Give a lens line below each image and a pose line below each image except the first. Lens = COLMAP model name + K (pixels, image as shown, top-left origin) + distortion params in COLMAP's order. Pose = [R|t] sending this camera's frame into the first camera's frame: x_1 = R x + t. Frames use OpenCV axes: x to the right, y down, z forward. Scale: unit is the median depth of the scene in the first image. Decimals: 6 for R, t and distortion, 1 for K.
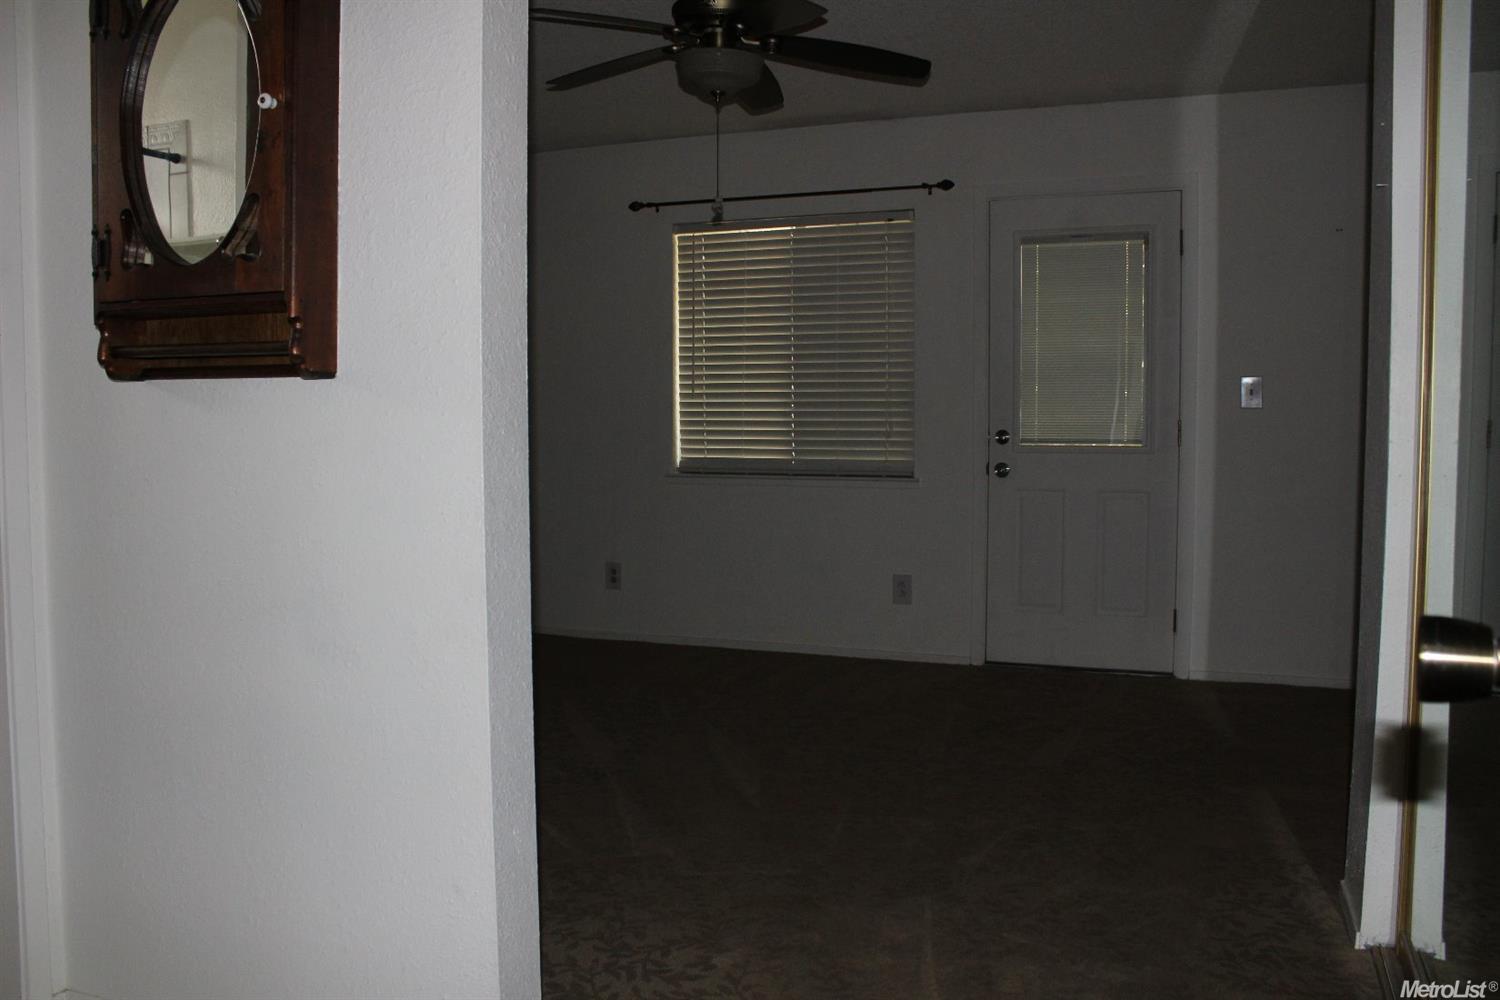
lens RADIAL K [[1256.8, 0, 724.9], [0, 1256.8, 506.7], [0, 0, 1]] dist [-0.101890, 0.007675]
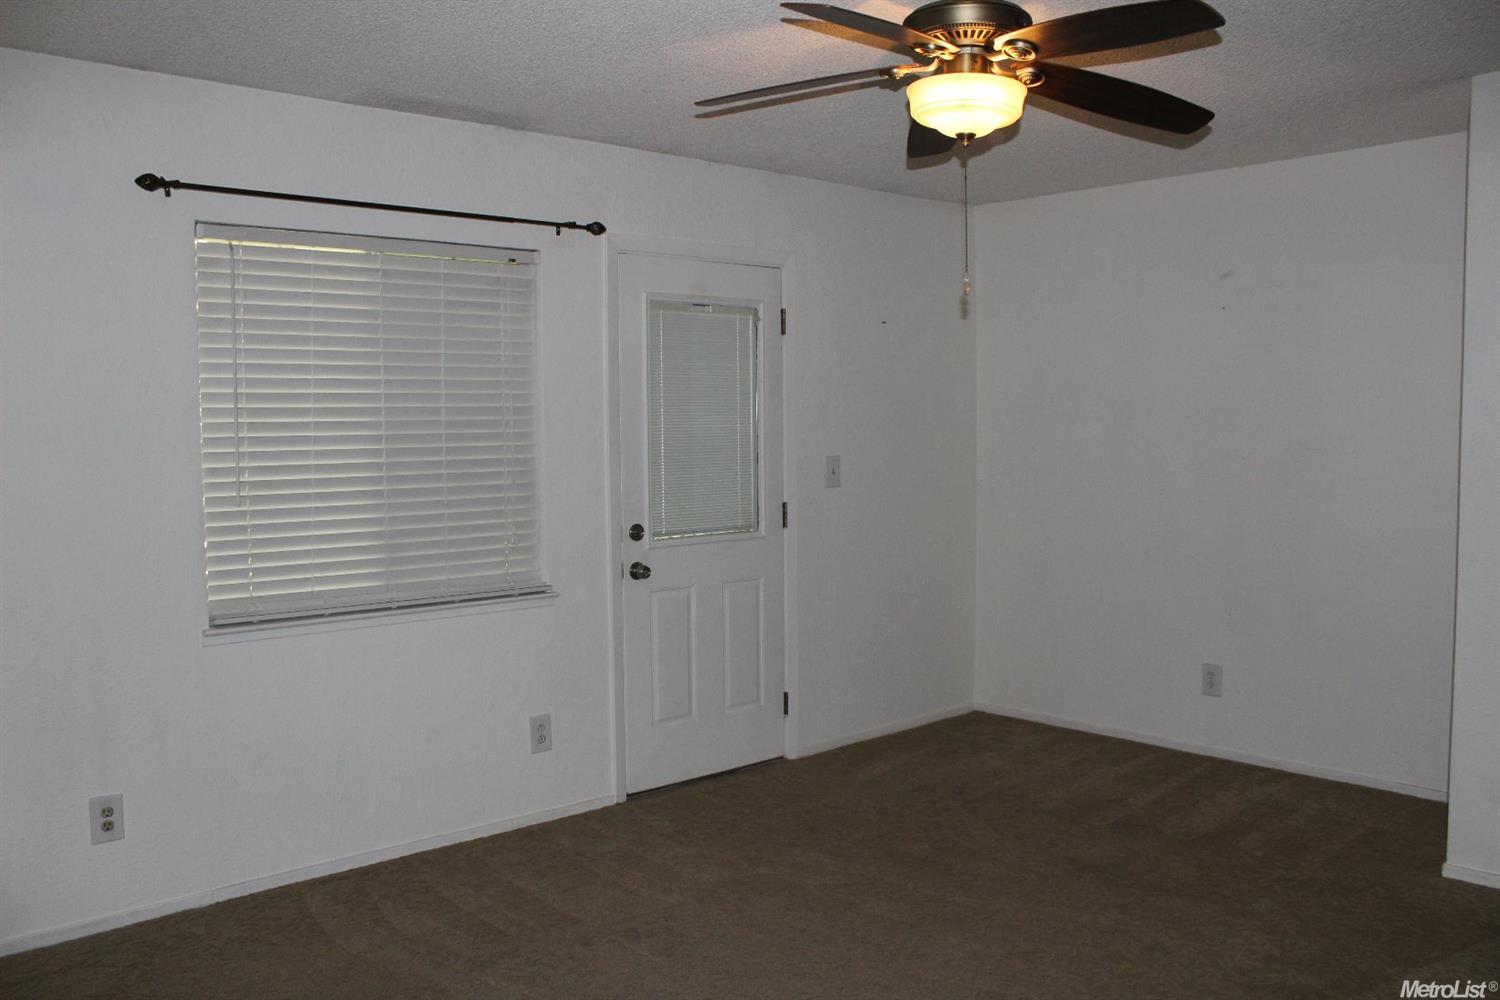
lens RADIAL K [[1256.8, 0, 724.9], [0, 1256.8, 506.7], [0, 0, 1]] dist [-0.101890, 0.007675]
pose [[0.436063, -0.070577, 0.897144, -0.503118], [0.063385, 0.996853, 0.047612, -0.106571], [-0.897681, 0.036103, 0.439164, 0.548211]]
